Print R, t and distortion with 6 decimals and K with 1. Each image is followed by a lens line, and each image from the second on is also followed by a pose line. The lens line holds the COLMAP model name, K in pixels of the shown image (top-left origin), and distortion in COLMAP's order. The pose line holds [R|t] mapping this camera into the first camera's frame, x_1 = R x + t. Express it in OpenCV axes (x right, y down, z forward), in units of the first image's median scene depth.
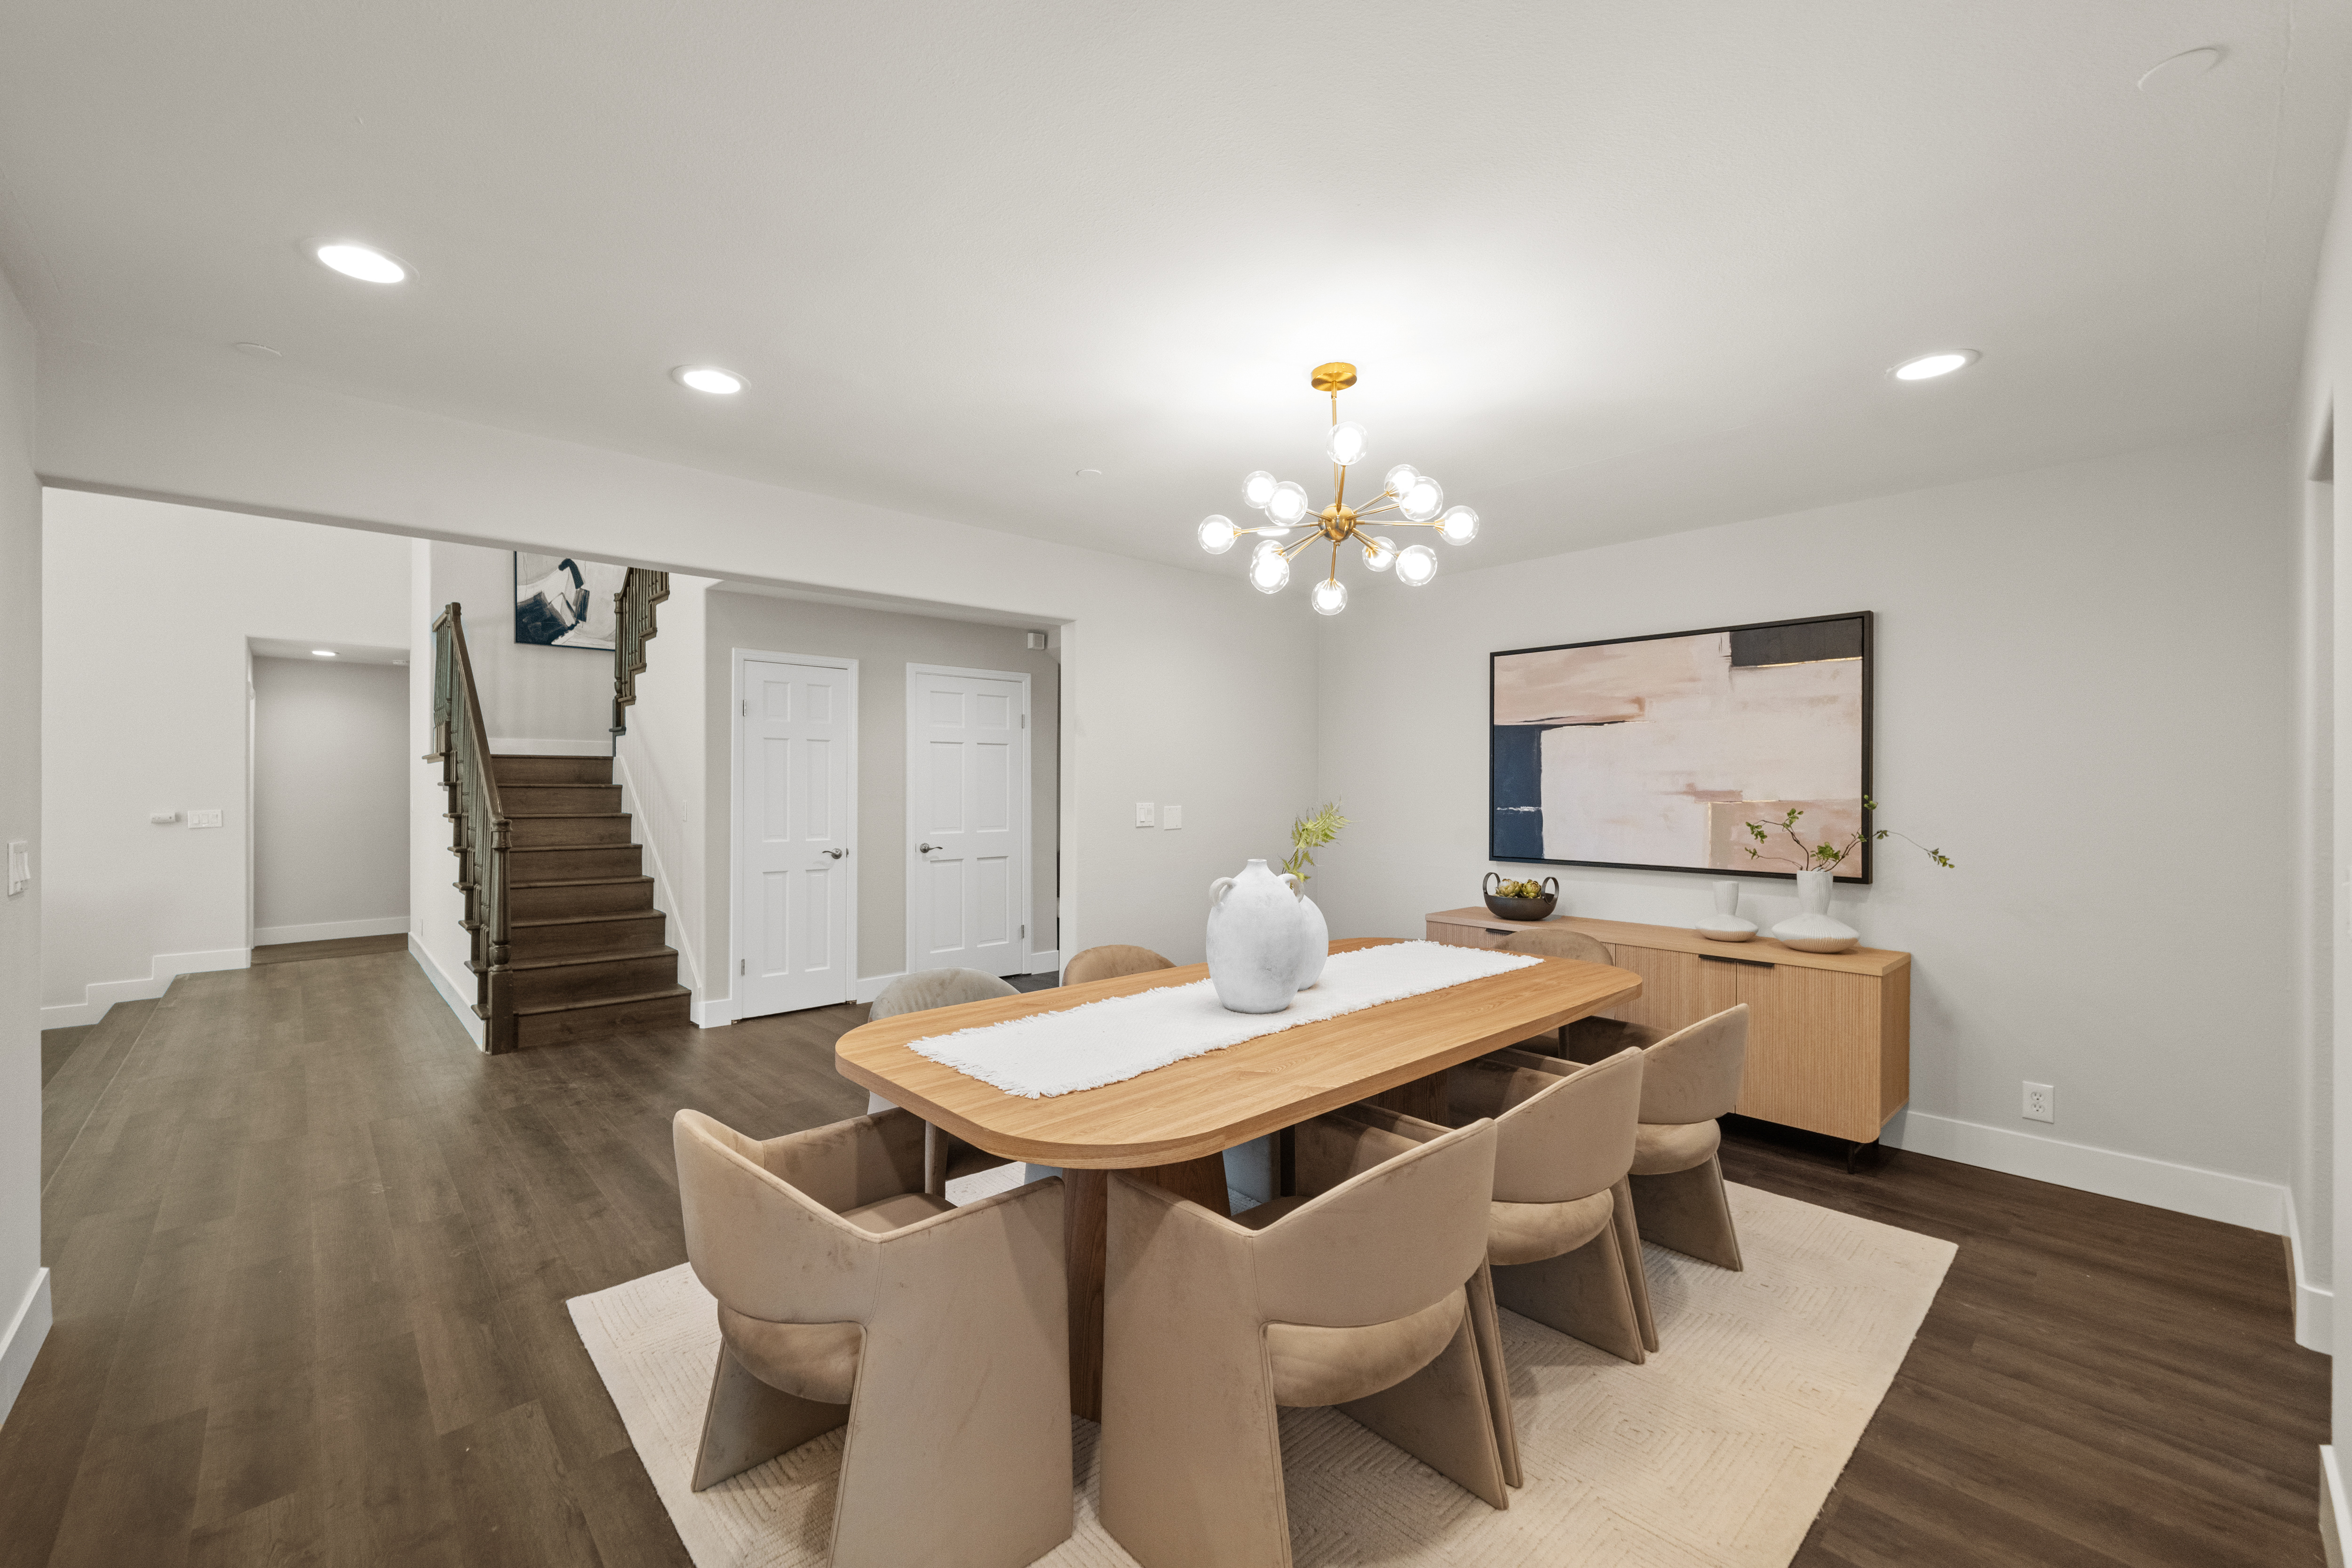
lens RADIAL K [[953.3, 0, 1171.5], [0, 953.3, 782.1], [0, 0, 1]] dist [0.000468, 0.000082]
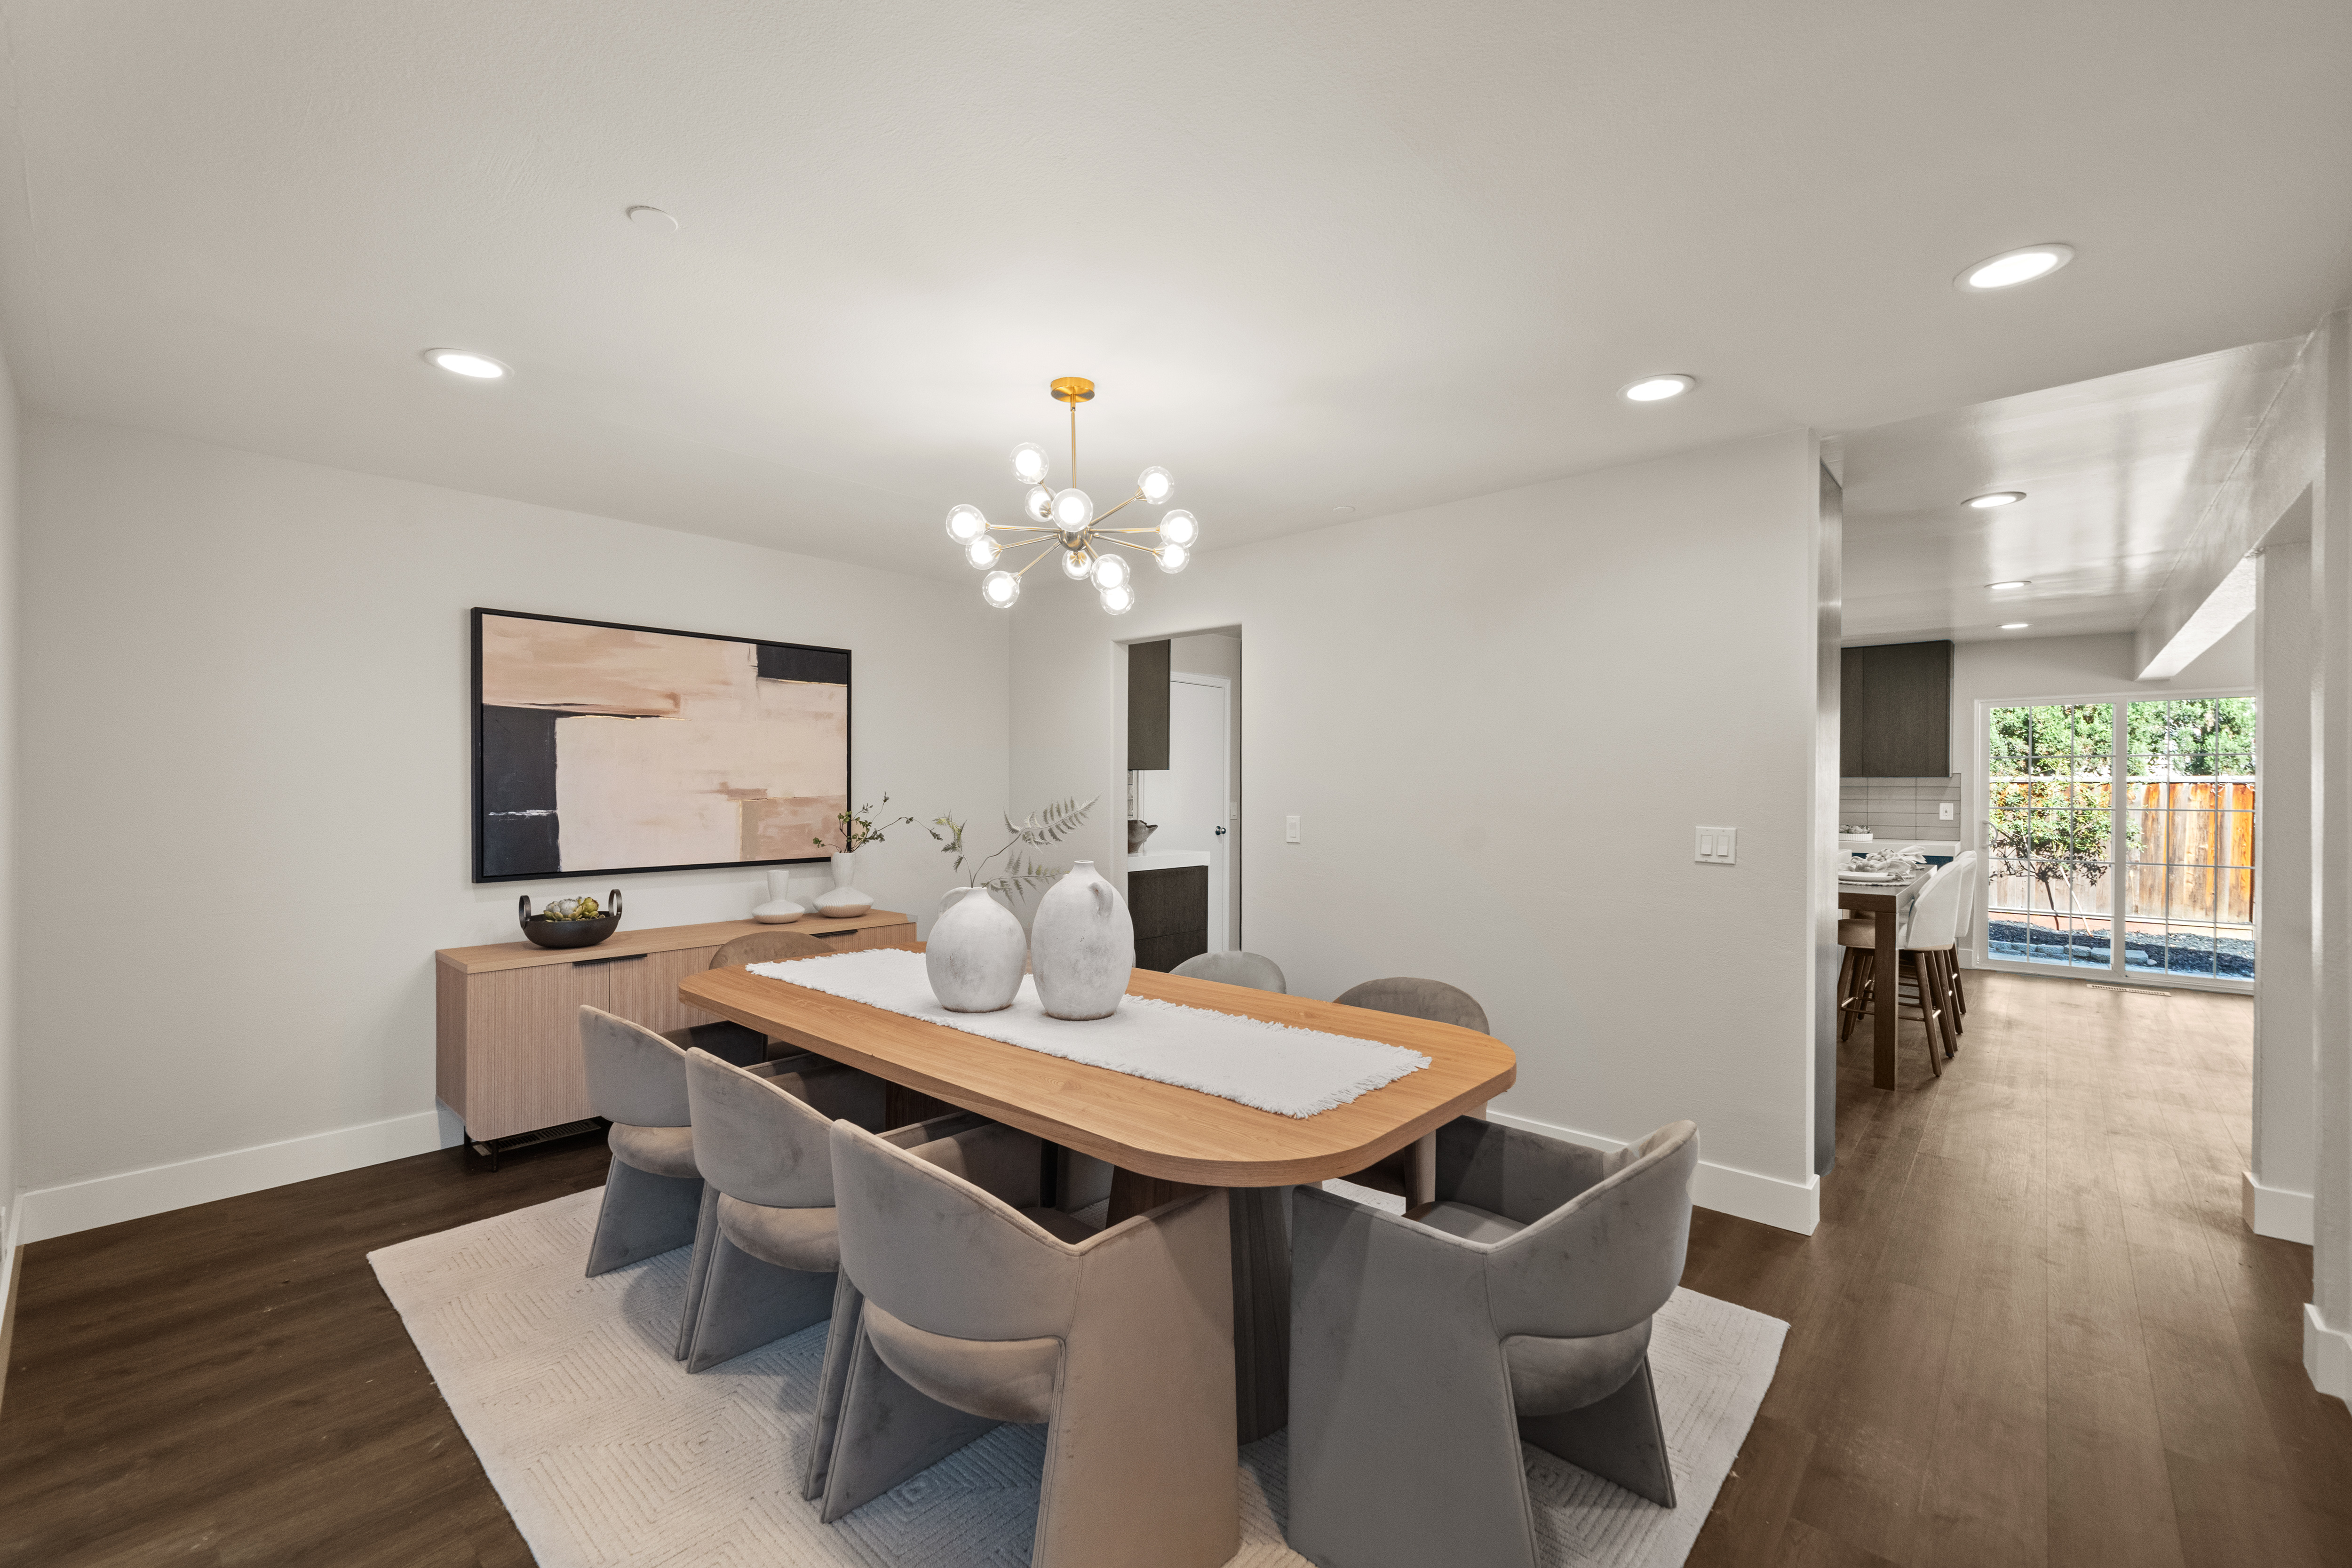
lens RADIAL K [[953.3, 0, 1171.5], [0, 953.3, 782.1], [0, 0, 1]] dist [0.000468, 0.000082]
pose [[-0.068213, 0.003191, 0.997666, -0.529462], [-0.006298, 0.999974, -0.003629, 0.001758], [-0.997651, -0.006531, -0.068191, 0.583129]]
